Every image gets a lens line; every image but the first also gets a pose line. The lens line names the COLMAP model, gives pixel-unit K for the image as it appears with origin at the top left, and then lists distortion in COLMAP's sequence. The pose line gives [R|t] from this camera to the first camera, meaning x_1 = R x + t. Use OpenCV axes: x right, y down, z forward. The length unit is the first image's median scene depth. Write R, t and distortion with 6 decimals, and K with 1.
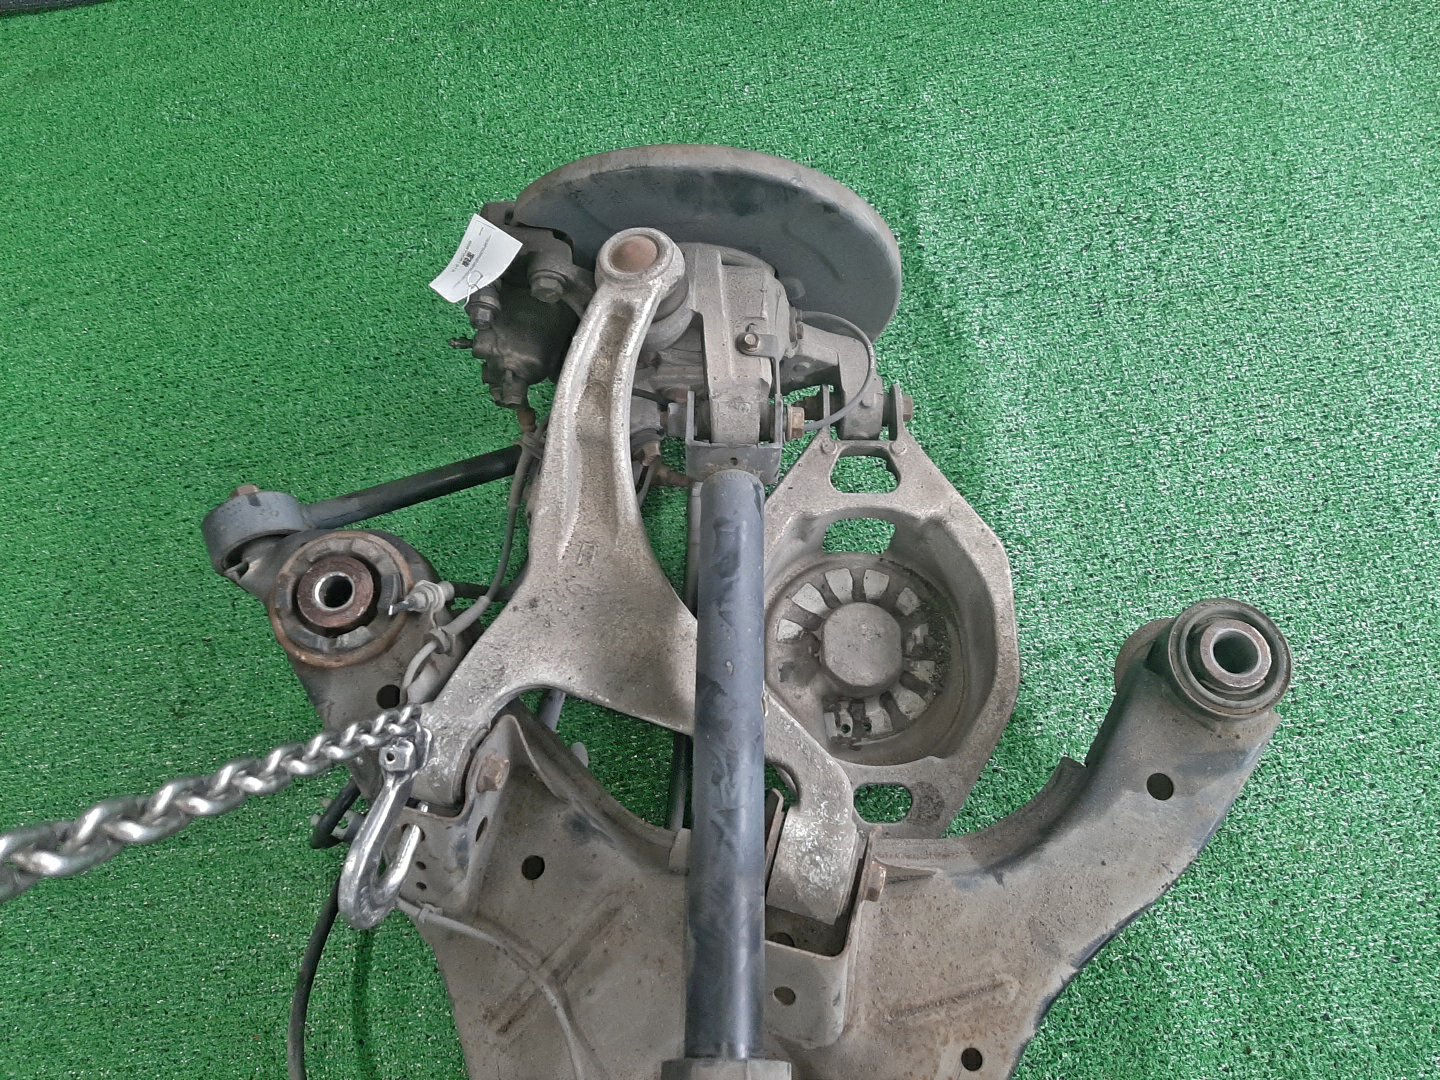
lens RADIAL K [[1136.6, 0, 726.3], [0, 1136.6, 540.7], [0, 0, 1]] dist [0.024521, -0.003634]
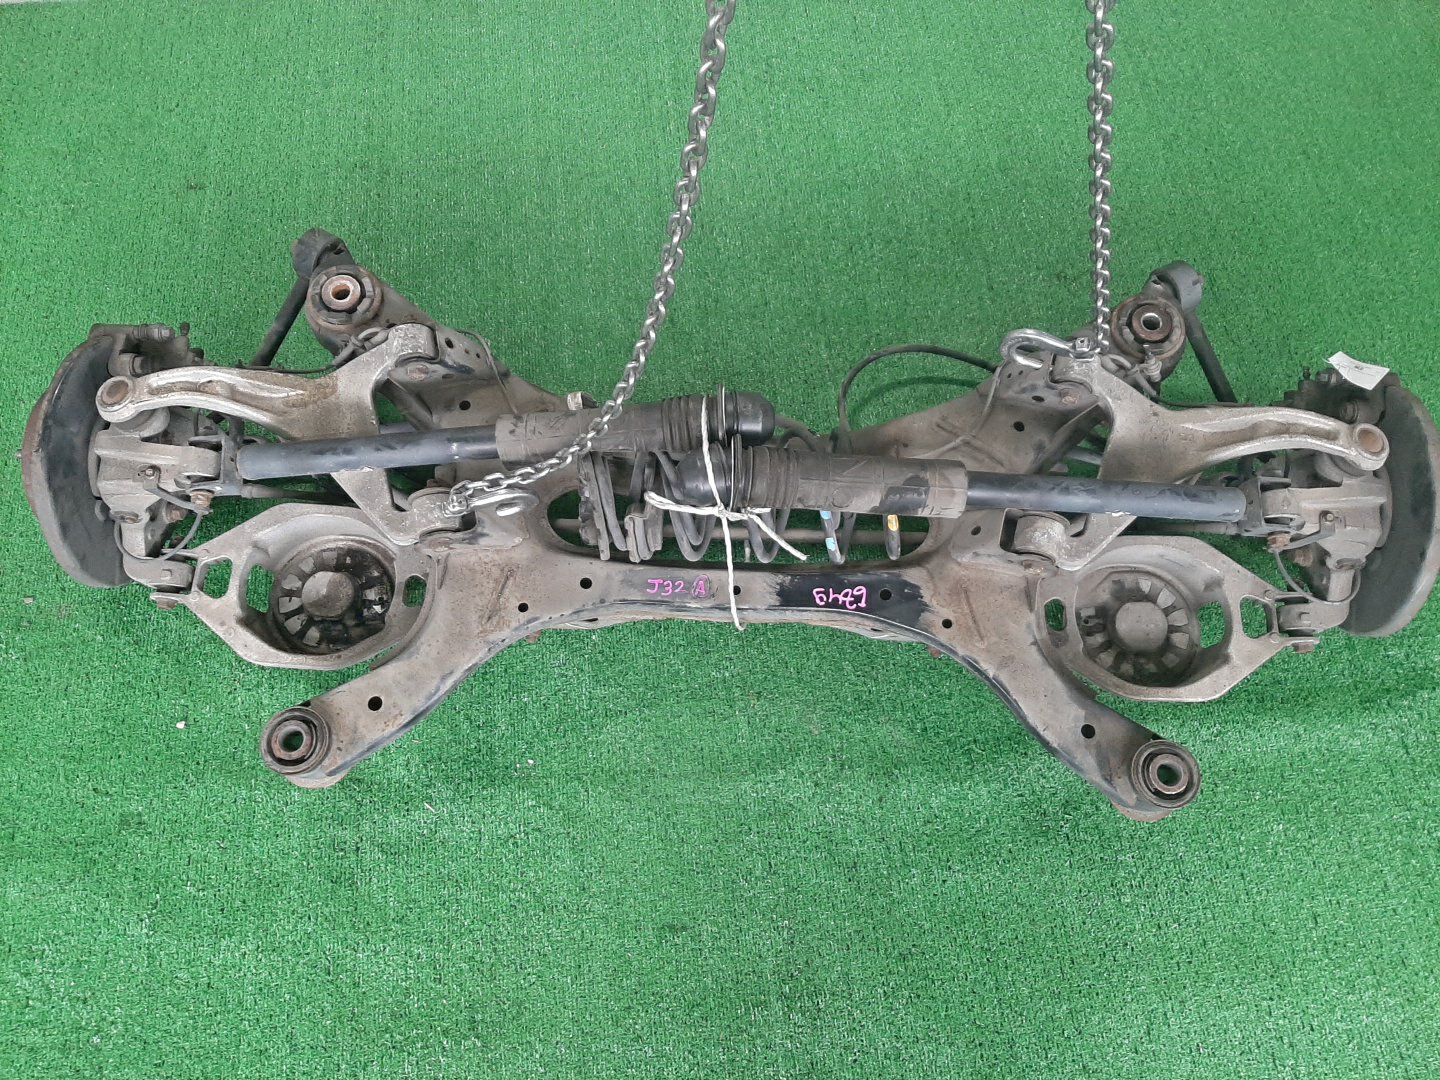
lens RADIAL K [[1122.8, 0, 712.5], [0, 1122.8, 534.1], [0, 0, 1]] dist [0.046867, -0.070991]
pose [[-0.009545, 0.958804, -0.283908, 0.533896], [-0.933987, 0.092867, 0.345026, 0.107373], [0.357178, 0.268460, 0.894625, -0.859109]]
